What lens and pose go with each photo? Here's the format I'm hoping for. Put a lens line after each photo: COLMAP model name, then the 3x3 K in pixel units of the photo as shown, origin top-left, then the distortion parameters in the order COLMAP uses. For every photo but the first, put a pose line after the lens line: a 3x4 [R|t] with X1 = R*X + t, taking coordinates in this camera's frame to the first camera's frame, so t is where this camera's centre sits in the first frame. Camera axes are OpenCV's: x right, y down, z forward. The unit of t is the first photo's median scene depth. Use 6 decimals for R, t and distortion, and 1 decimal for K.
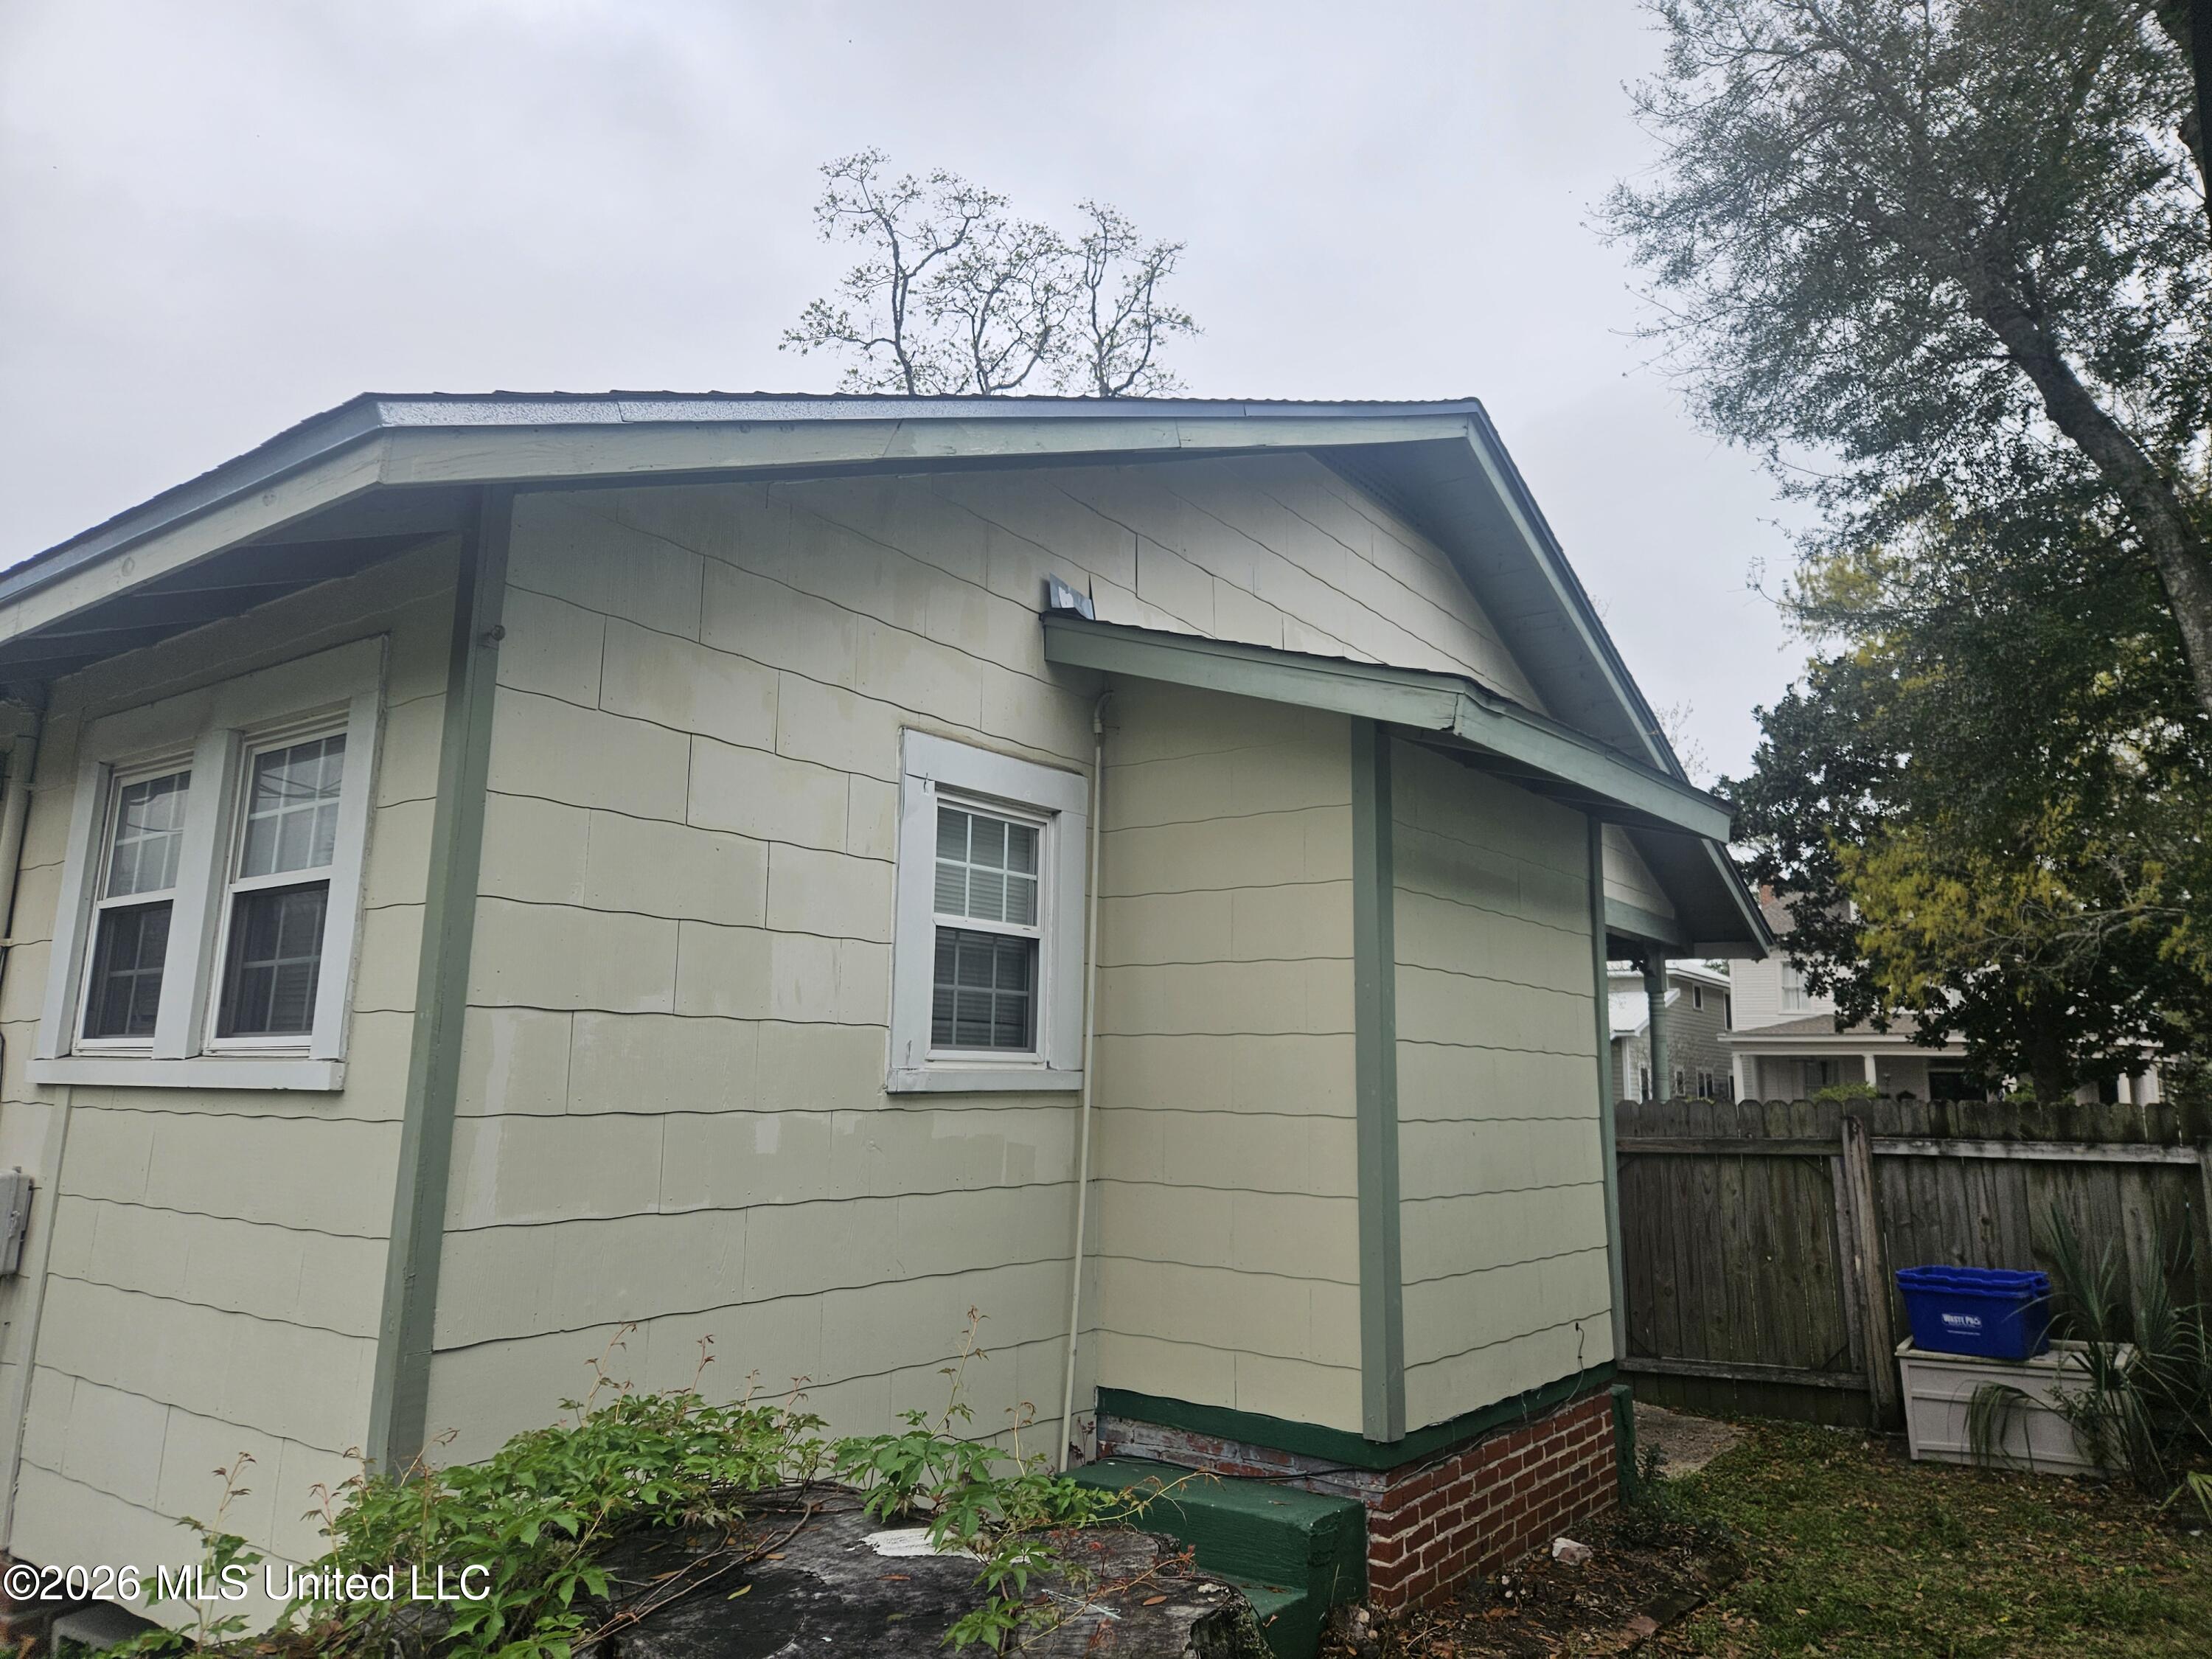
lens RADIAL K [[1481.8, 0, 1105.3], [0, 1481.8, 829.2], [0, 0, 1]] dist [0.072592, -0.063048]
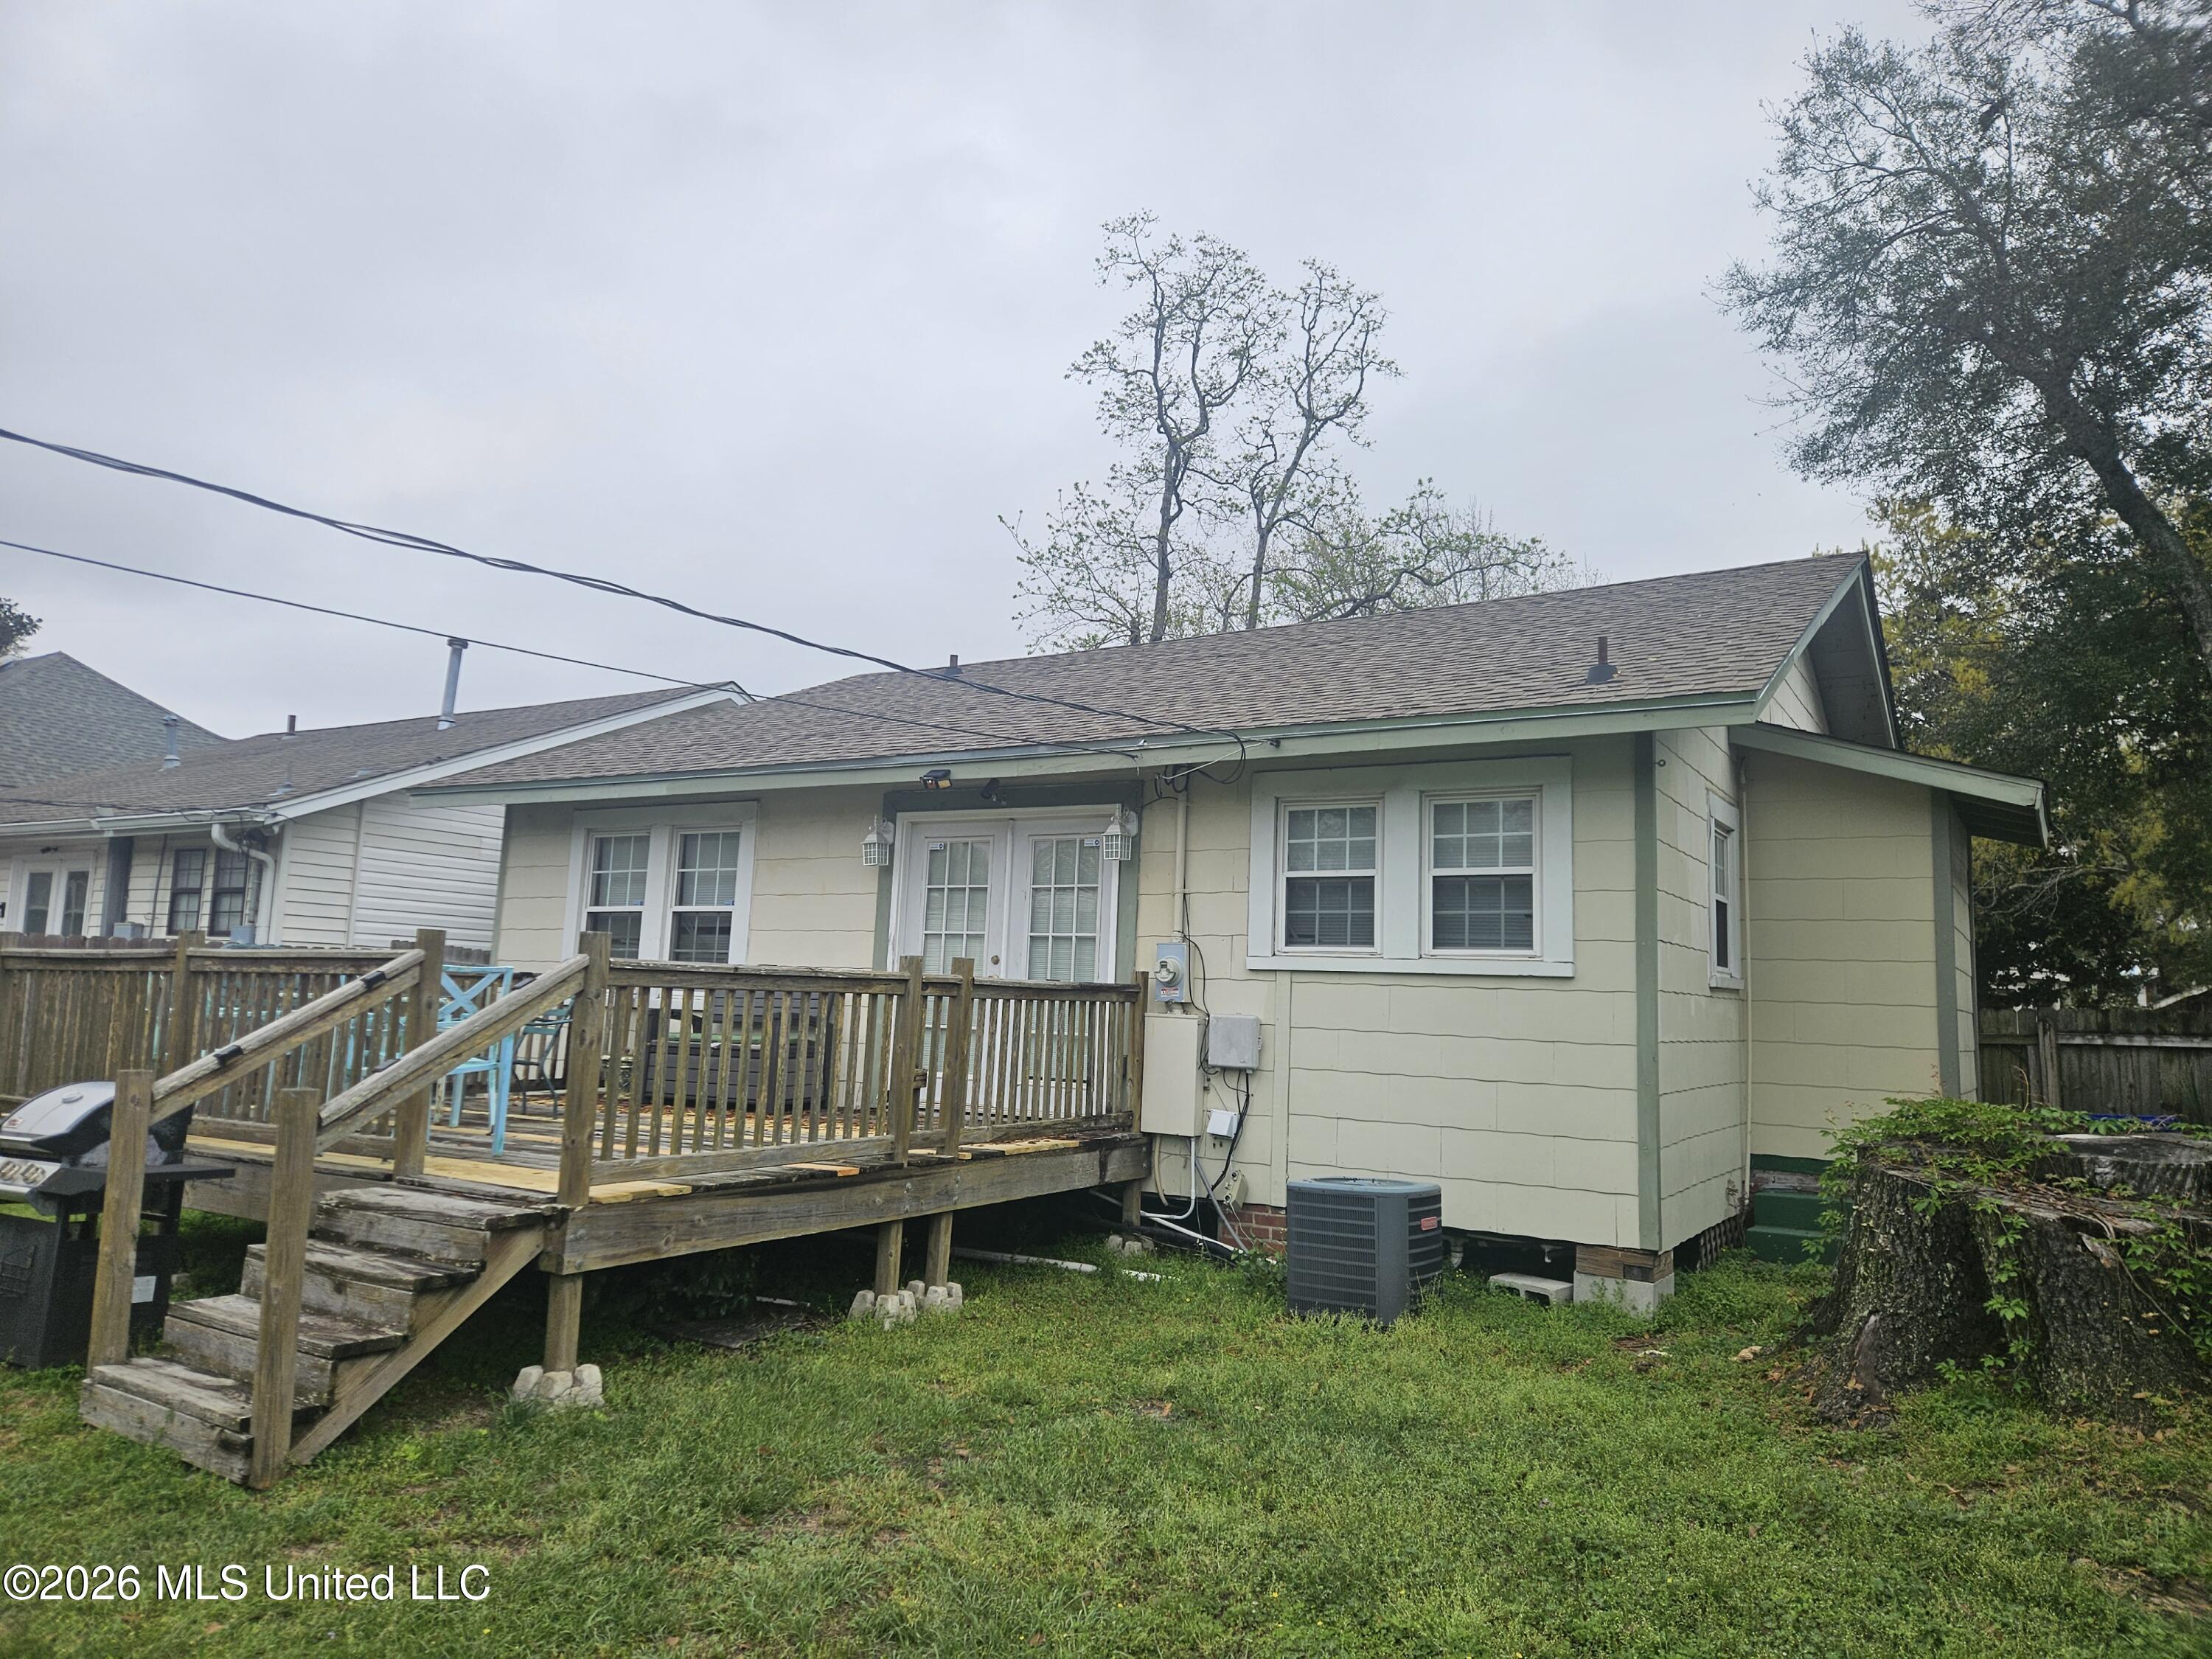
lens RADIAL K [[1481.8, 0, 1104.2], [0, 1481.8, 813.5], [0, 0, 1]] dist [0.072592, -0.063048]
pose [[0.996936, 0.026935, 0.073444, -0.576906], [-0.030136, 0.998628, 0.042825, -0.054727], [-0.072190, -0.044907, 0.996379, -0.450616]]
